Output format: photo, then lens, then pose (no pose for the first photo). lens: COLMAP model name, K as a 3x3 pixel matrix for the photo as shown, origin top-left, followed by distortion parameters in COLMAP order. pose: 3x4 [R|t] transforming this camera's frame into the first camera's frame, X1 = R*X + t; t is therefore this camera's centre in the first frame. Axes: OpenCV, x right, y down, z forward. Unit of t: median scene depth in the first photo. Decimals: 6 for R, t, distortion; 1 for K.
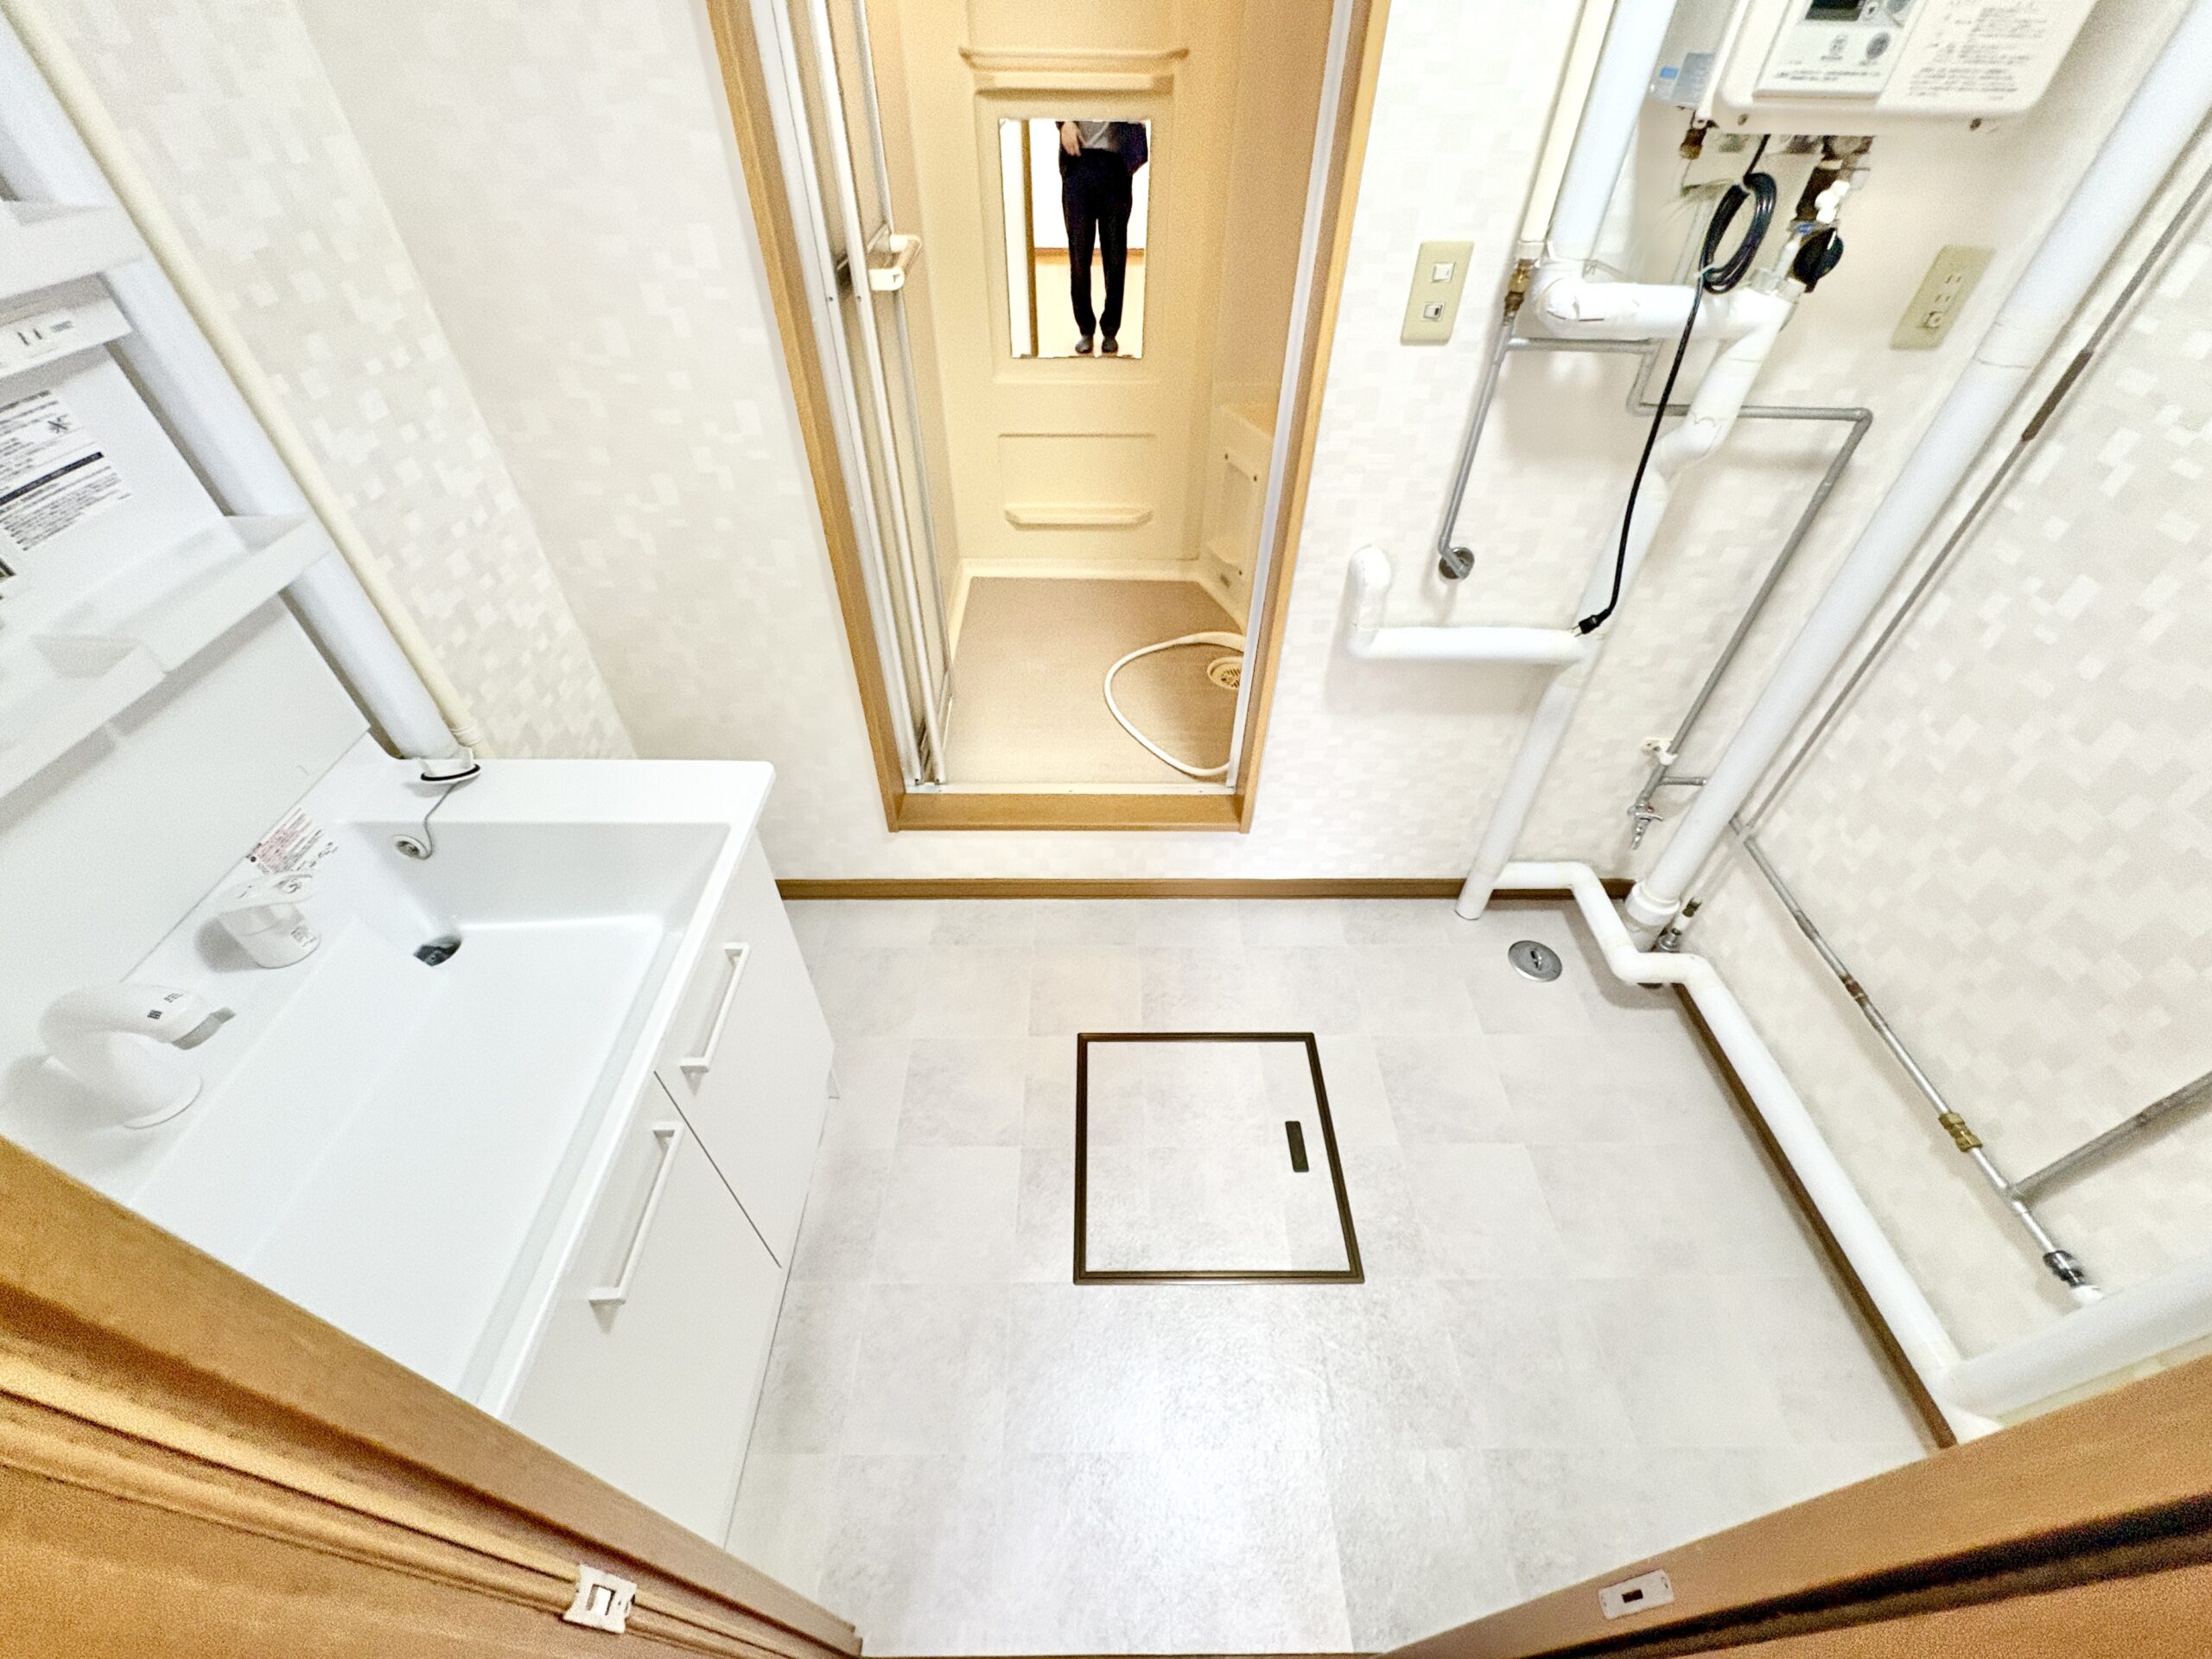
lens RADIAL K [[880.8, 0, 1099.3], [0, 880.8, 834.7], [0, 0, 1]] dist [-0.002073, -0.000335]
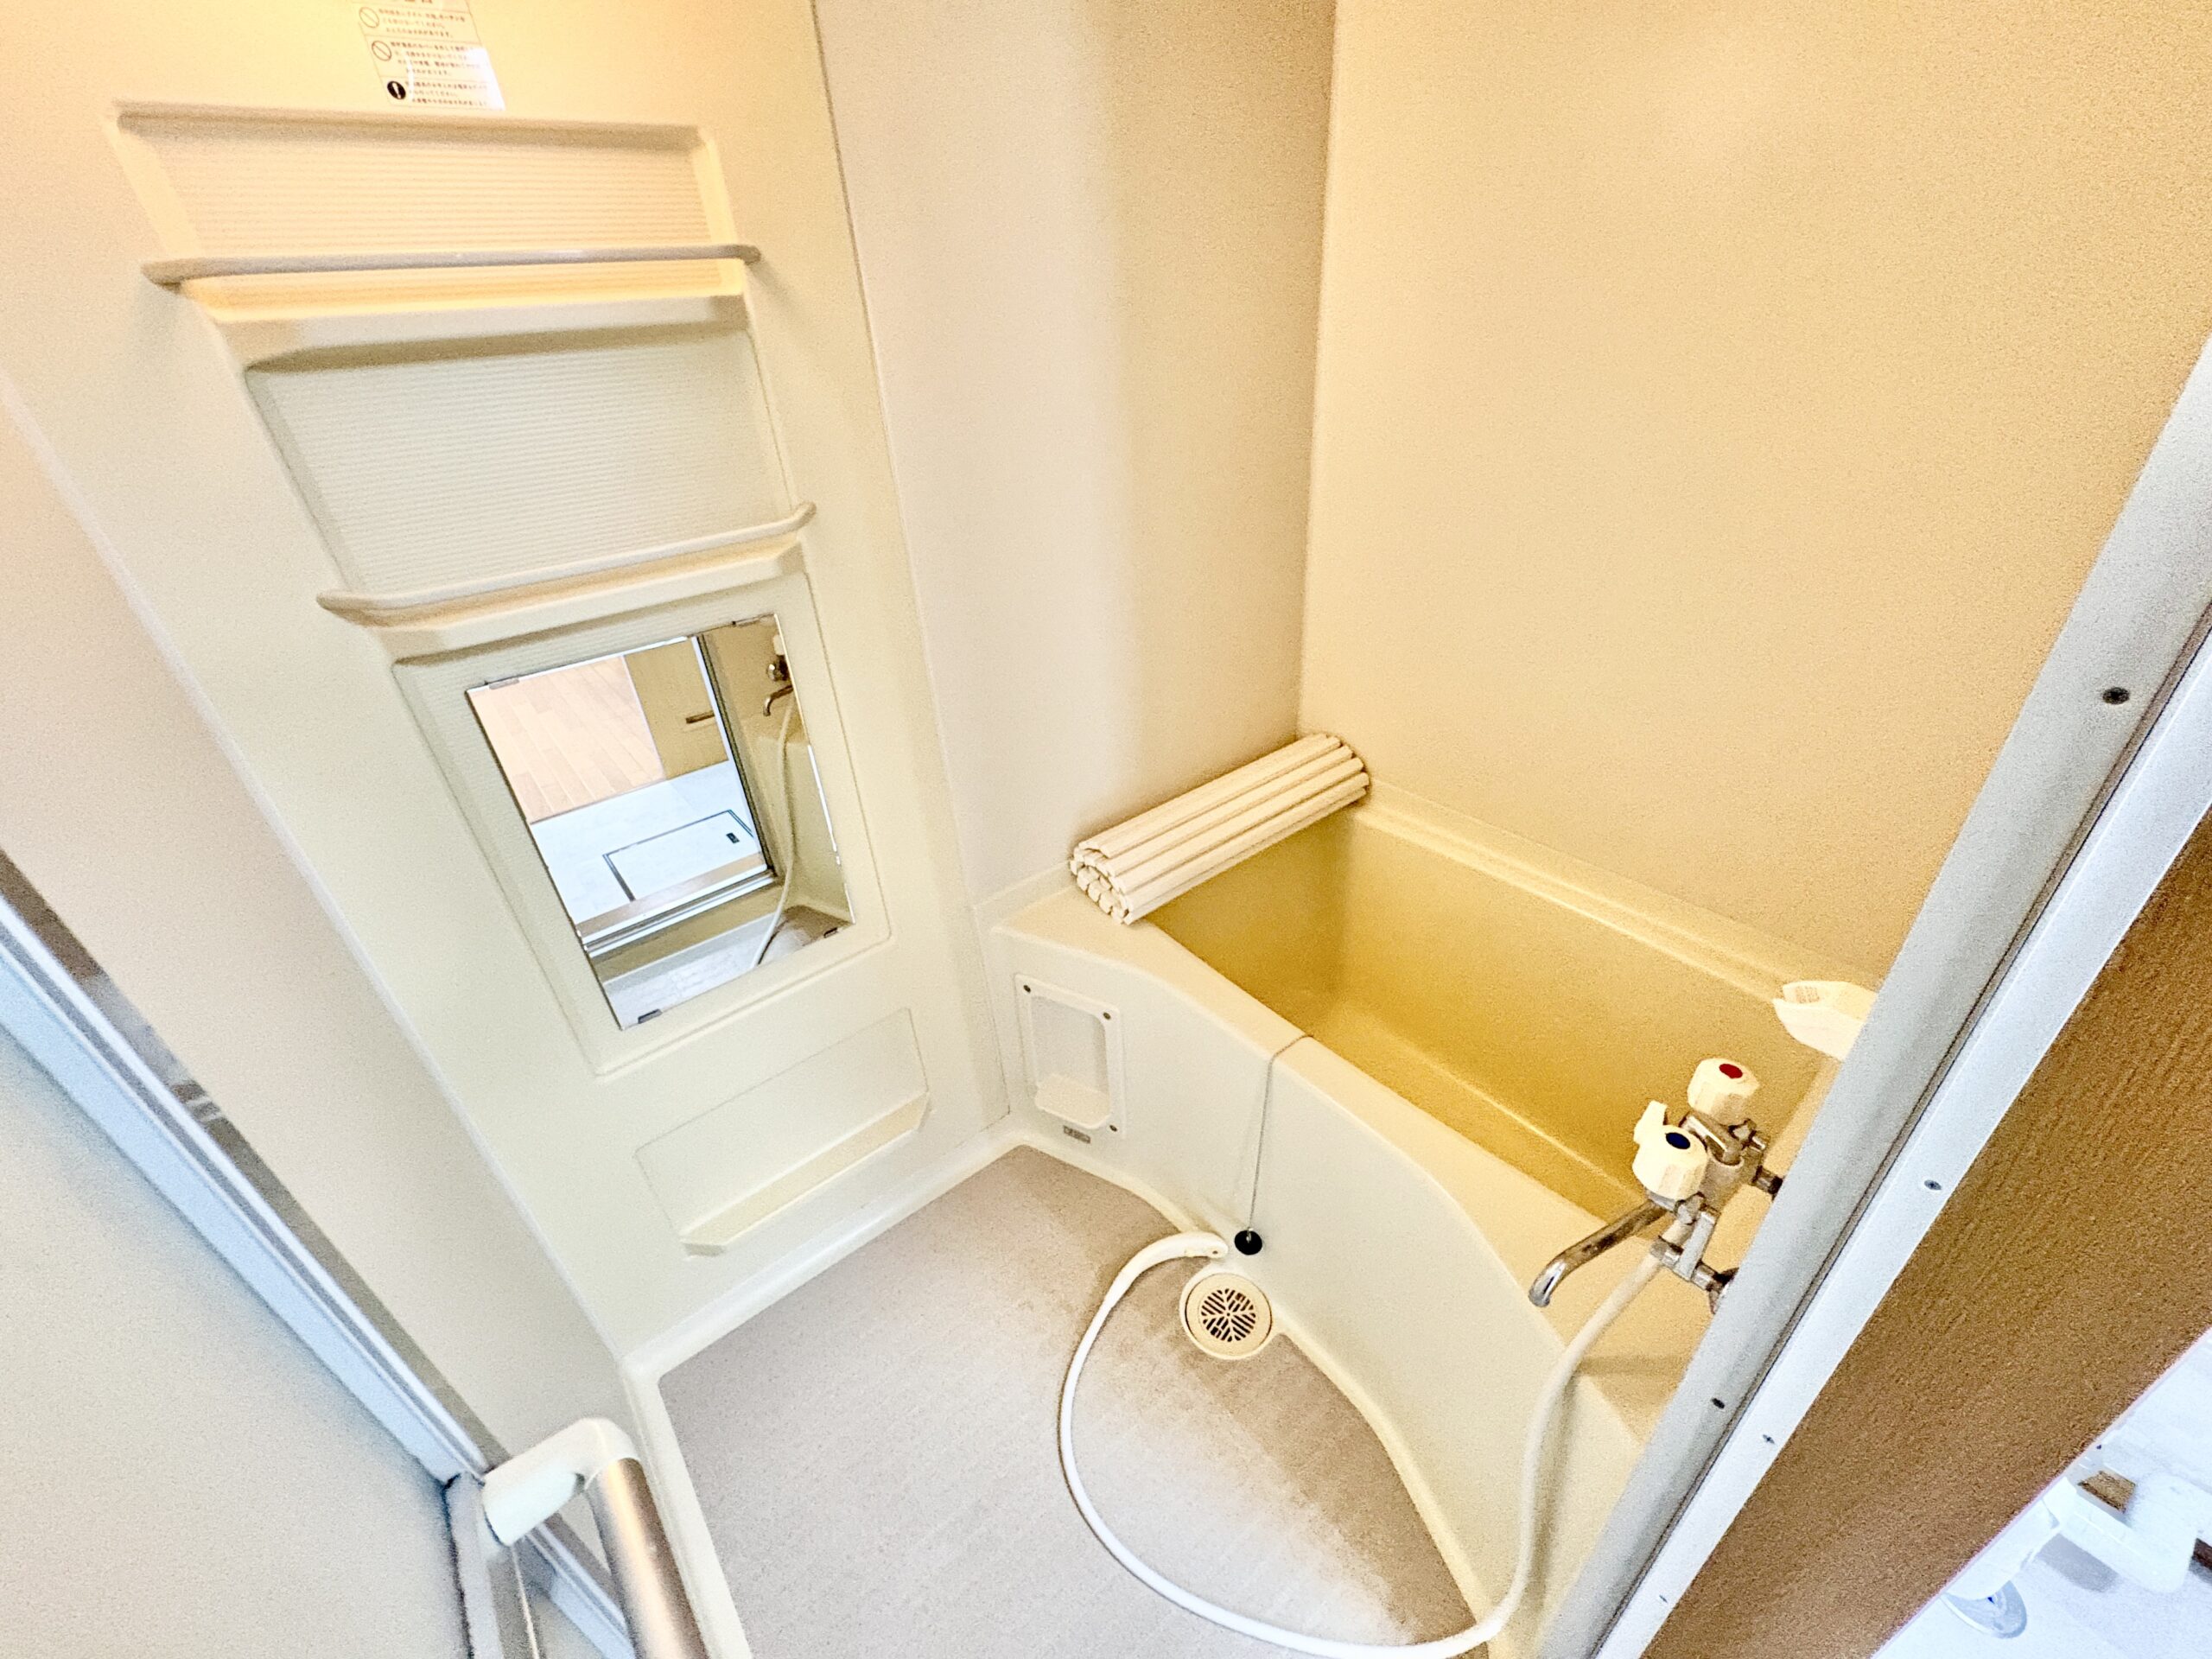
lens RADIAL K [[880.8, 0, 1112.5], [0, 880.8, 828.4], [0, 0, 1]] dist [-0.002073, -0.000335]
pose [[0.771187, -0.369977, 0.518061, -0.120798], [0.483418, 0.869840, -0.098415, -0.549164], [-0.414219, 0.326336, 0.849663, 0.493936]]
